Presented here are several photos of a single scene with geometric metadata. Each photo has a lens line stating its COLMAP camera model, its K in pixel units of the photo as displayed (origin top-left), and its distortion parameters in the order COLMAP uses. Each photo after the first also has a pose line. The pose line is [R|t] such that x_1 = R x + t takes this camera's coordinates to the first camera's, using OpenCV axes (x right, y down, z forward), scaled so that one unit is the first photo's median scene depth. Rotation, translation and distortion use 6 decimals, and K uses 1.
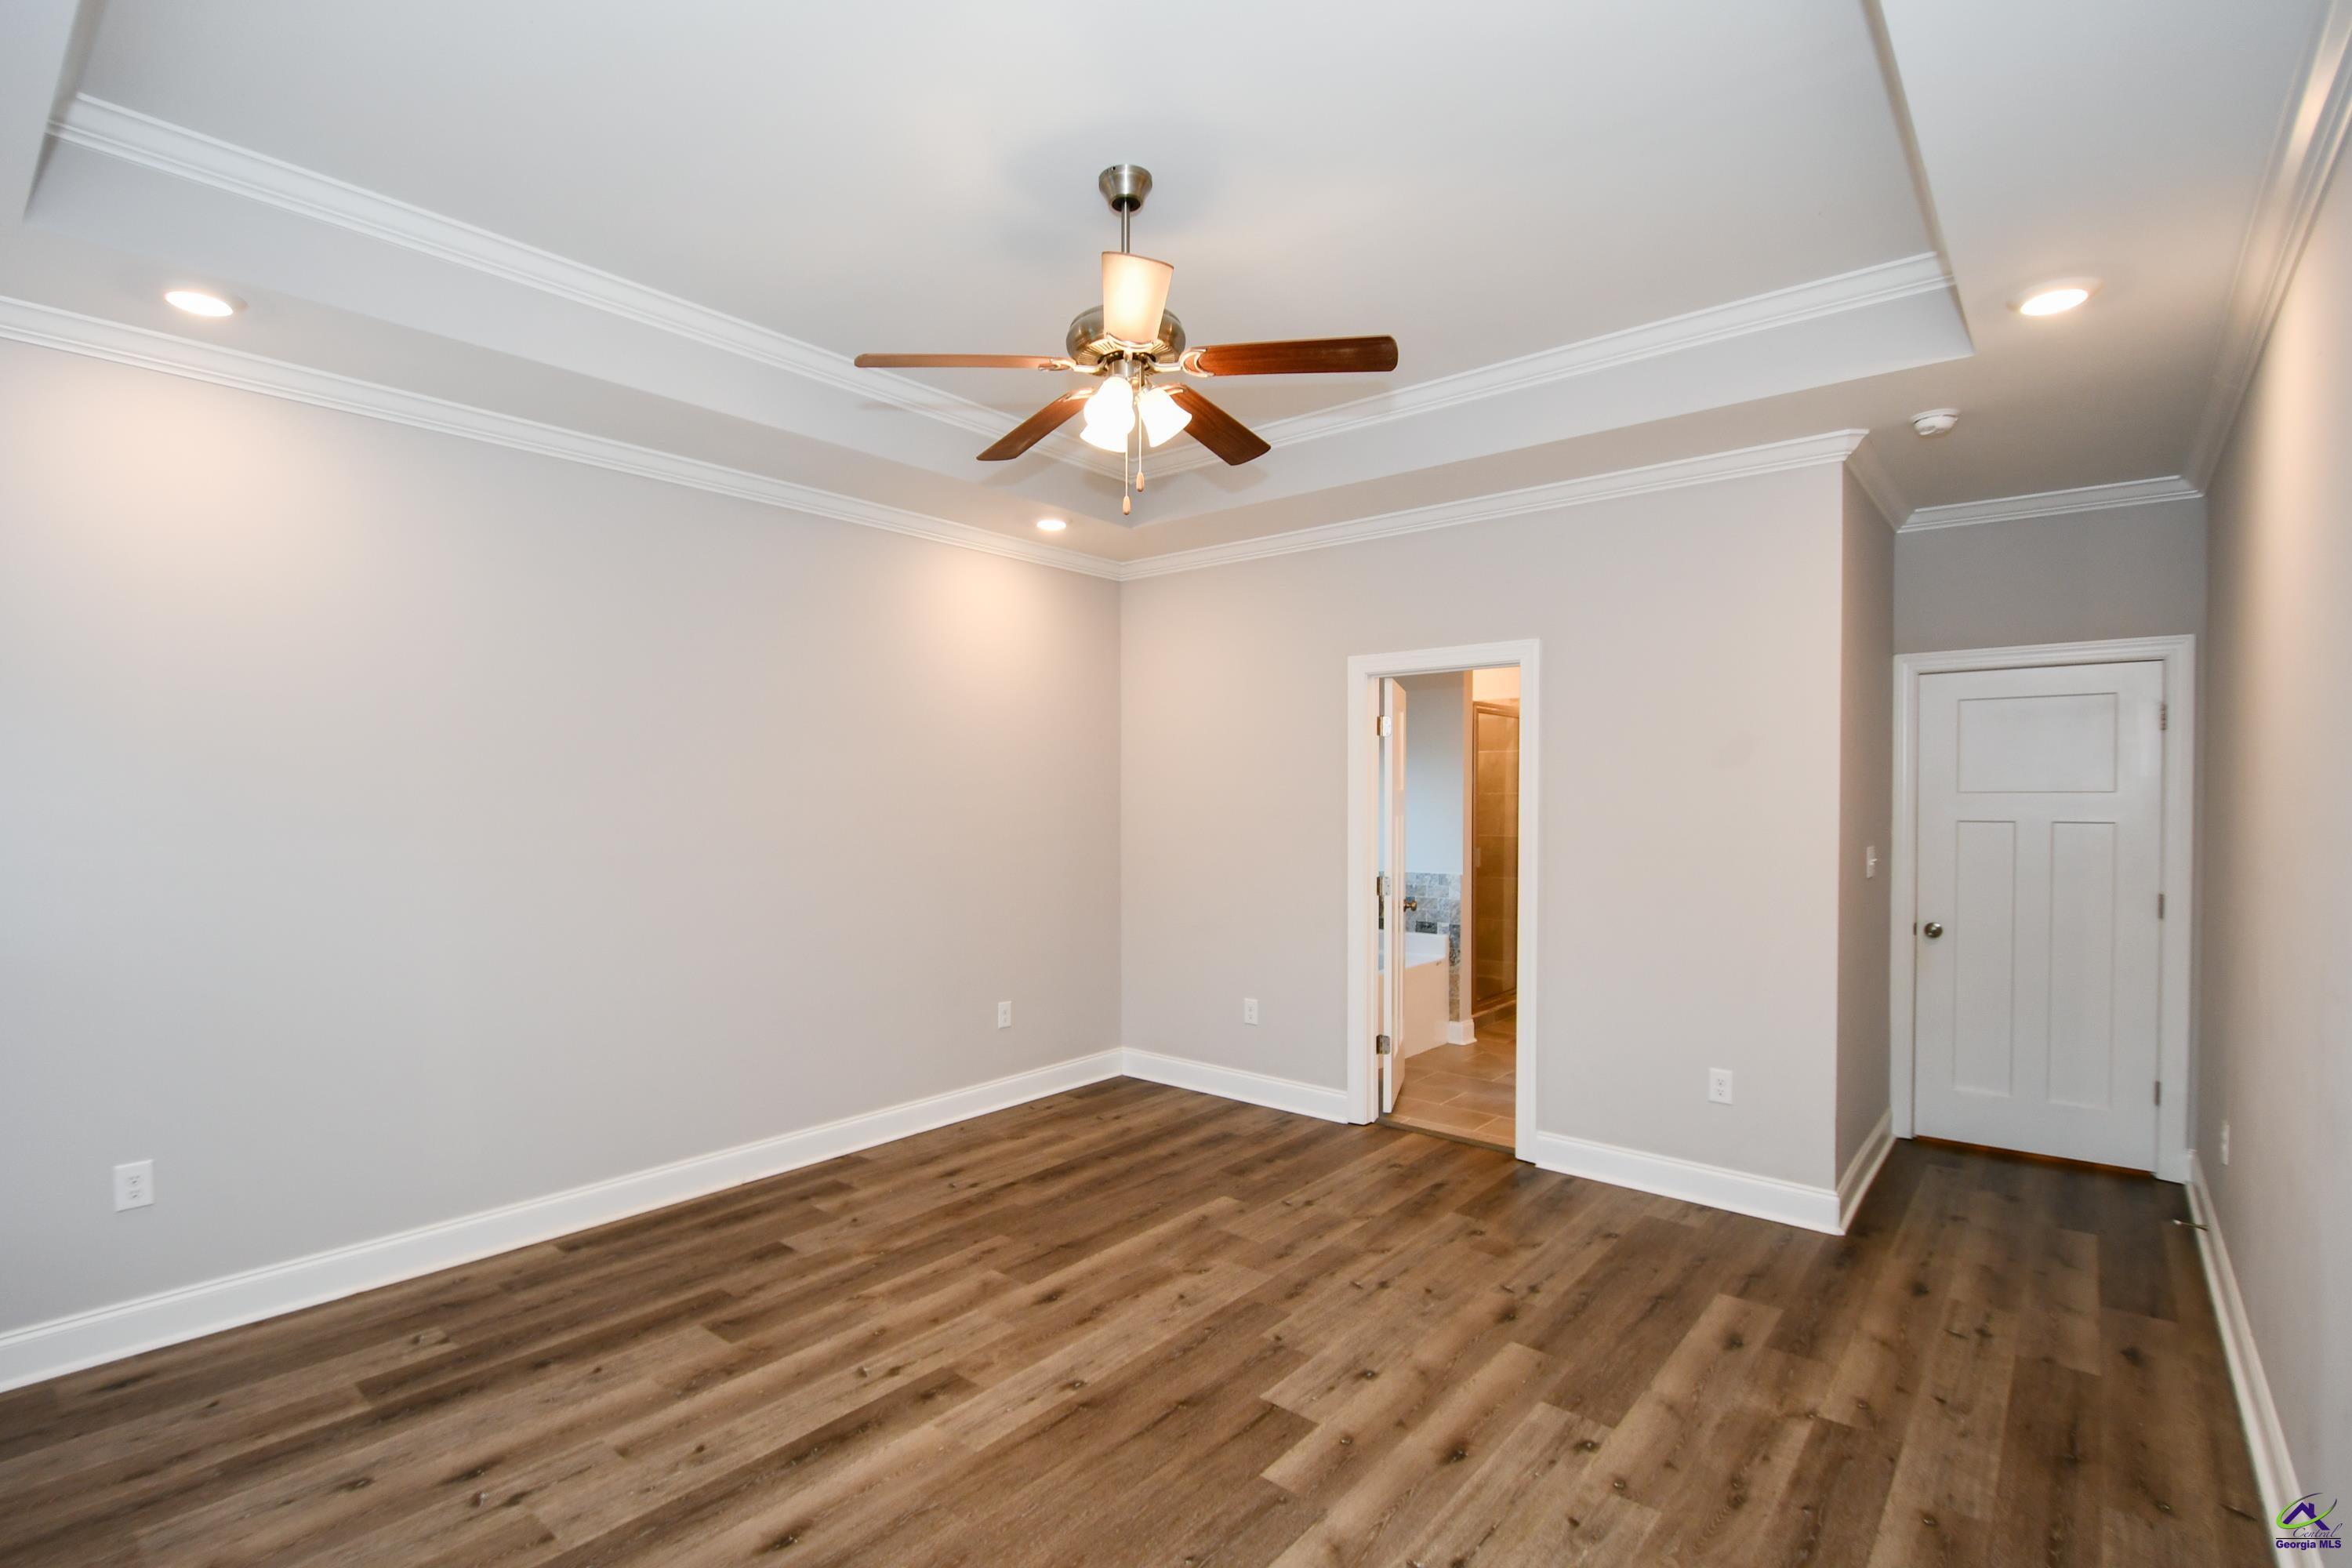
lens RADIAL K [[1099.3, 0, 1154.3], [0, 1099.3, 809.9], [0, 0, 1]] dist [-0.017188, -0.001037]
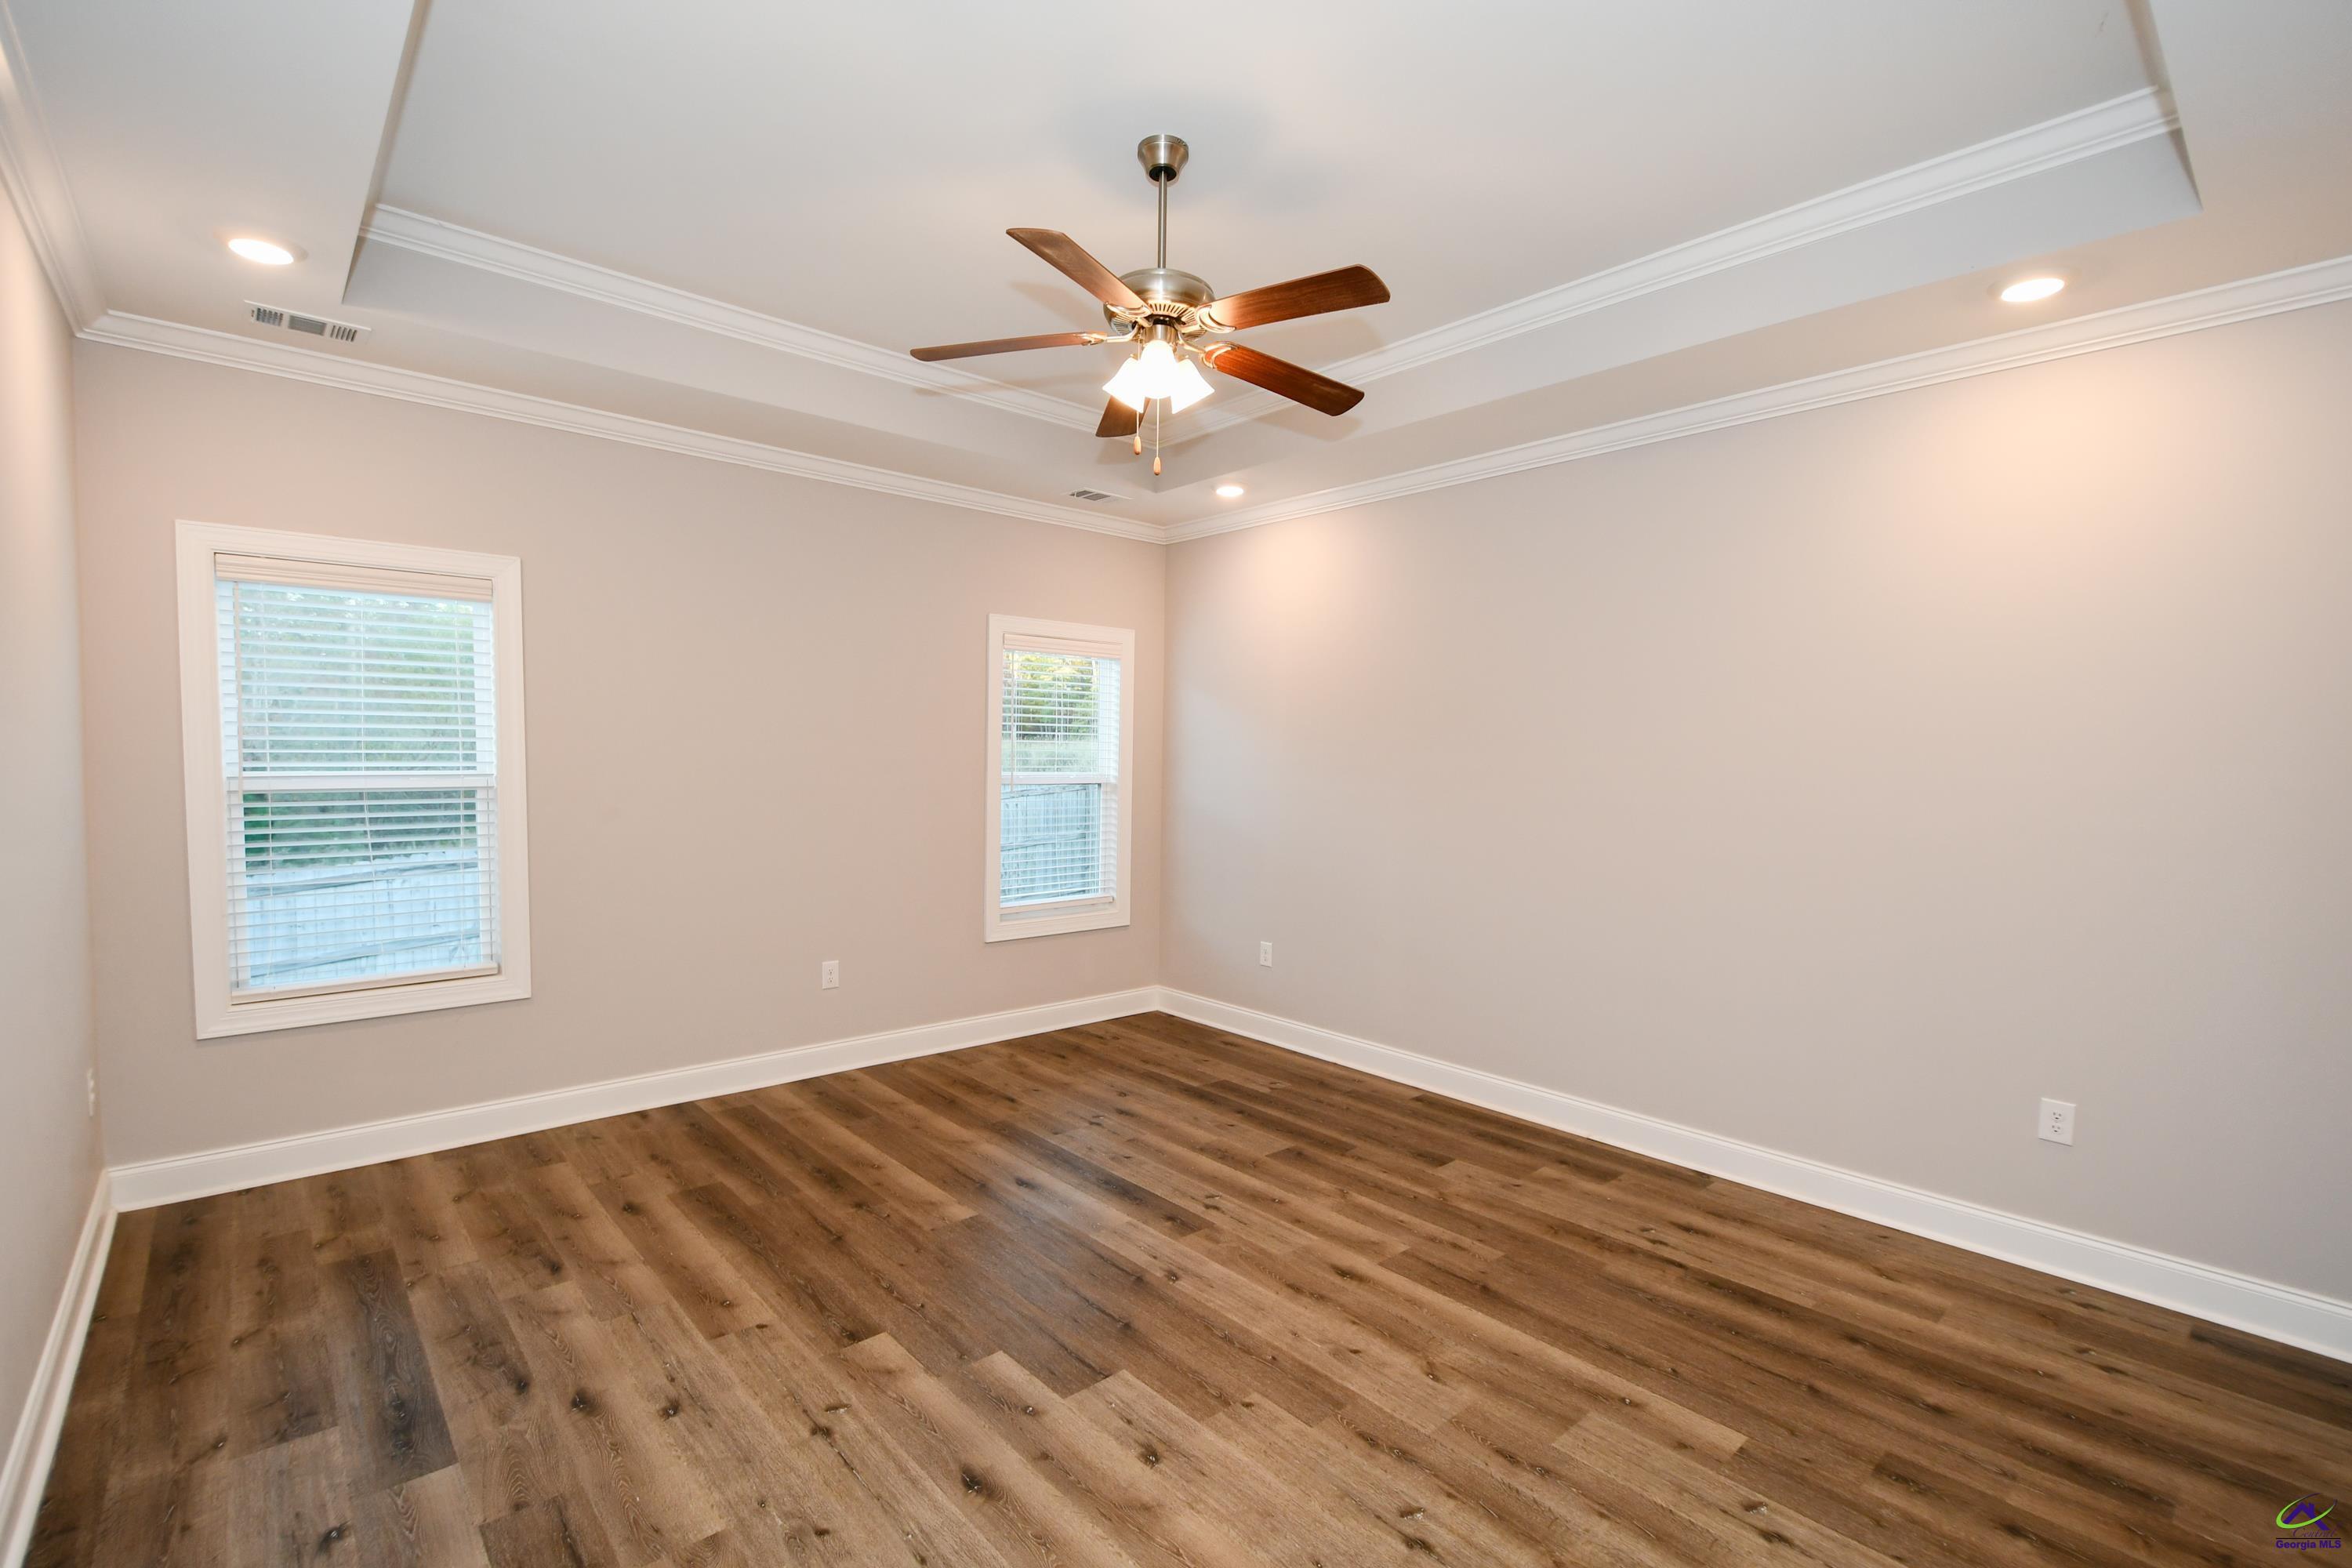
lens RADIAL K [[1046.4, 0, 1151.2], [0, 1046.4, 814.0], [0, 0, 1]] dist [0.010720, -0.010467]
pose [[-0.150400, 0.056032, -0.987036, 0.895352], [-0.029193, 0.997705, 0.061086, -0.007793], [0.988194, 0.038002, -0.148419, 1.047271]]
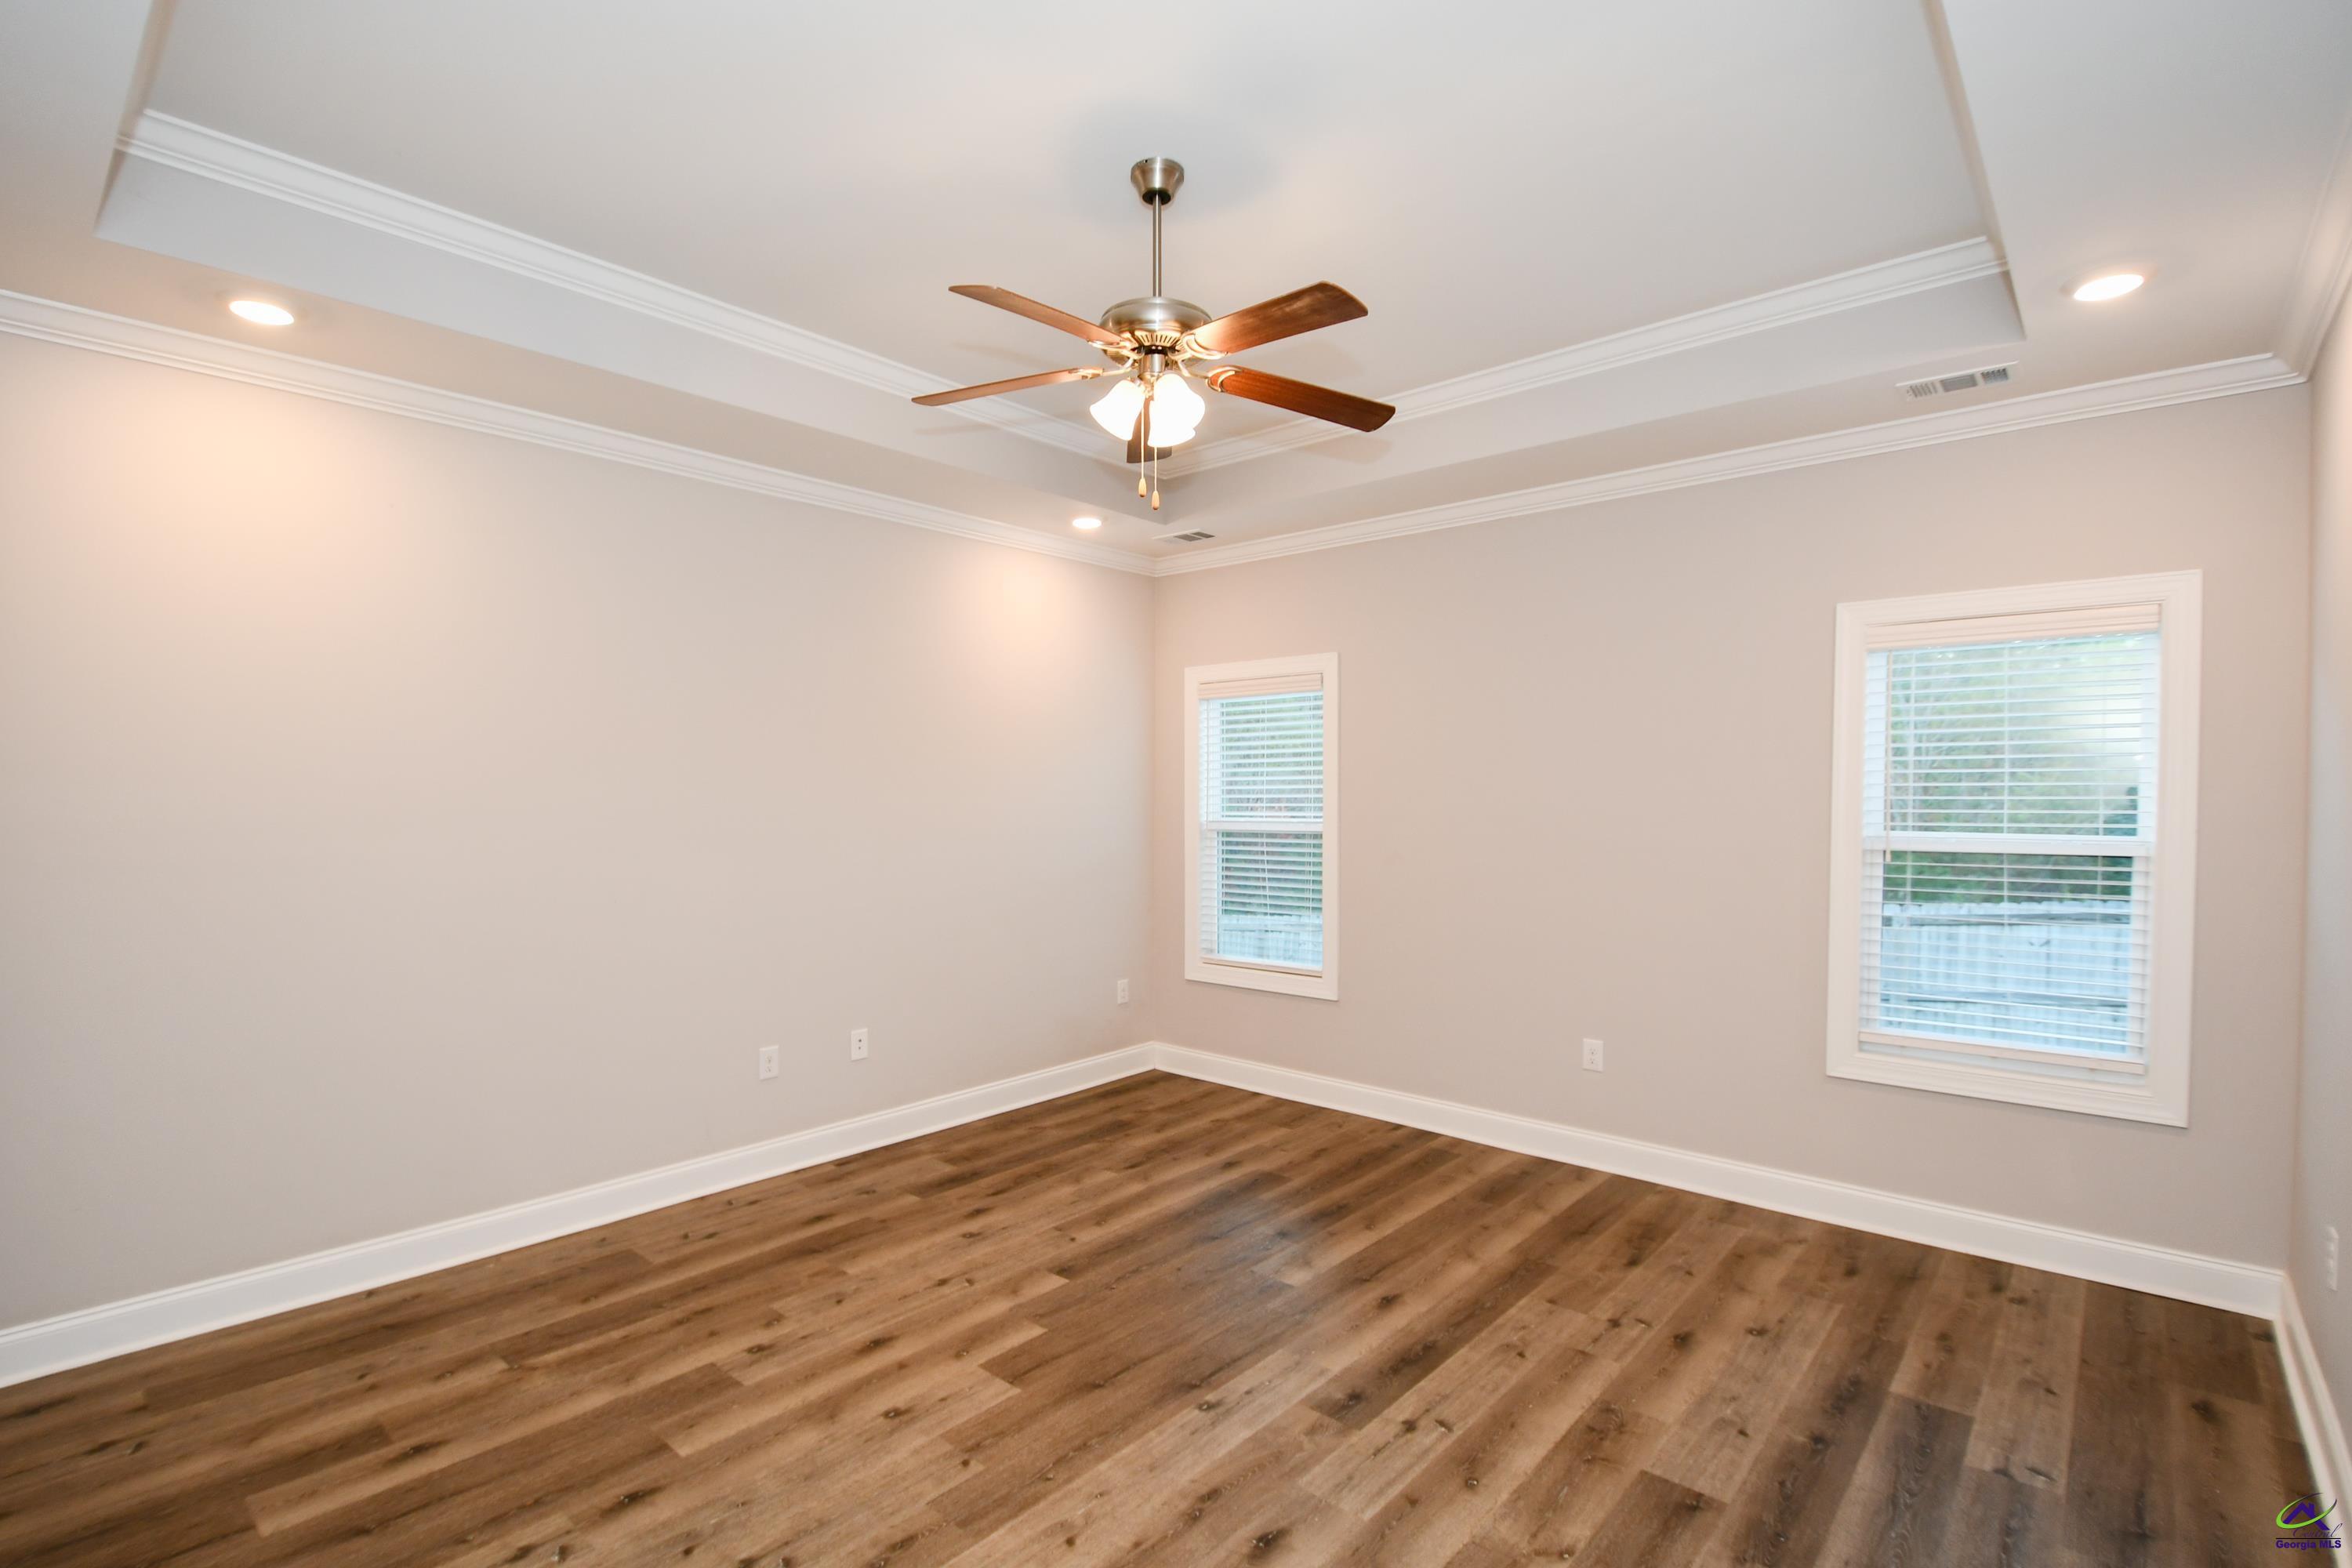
lens RADIAL K [[1099.3, 0, 1154.3], [0, 1099.3, 809.9], [0, 0, 1]] dist [-0.017188, -0.001037]
pose [[-0.999639, -0.003793, 0.026593, -0.046365], [-0.003021, 0.999574, 0.029026, -0.022306], [-0.026692, 0.028935, -0.999225, 1.817832]]
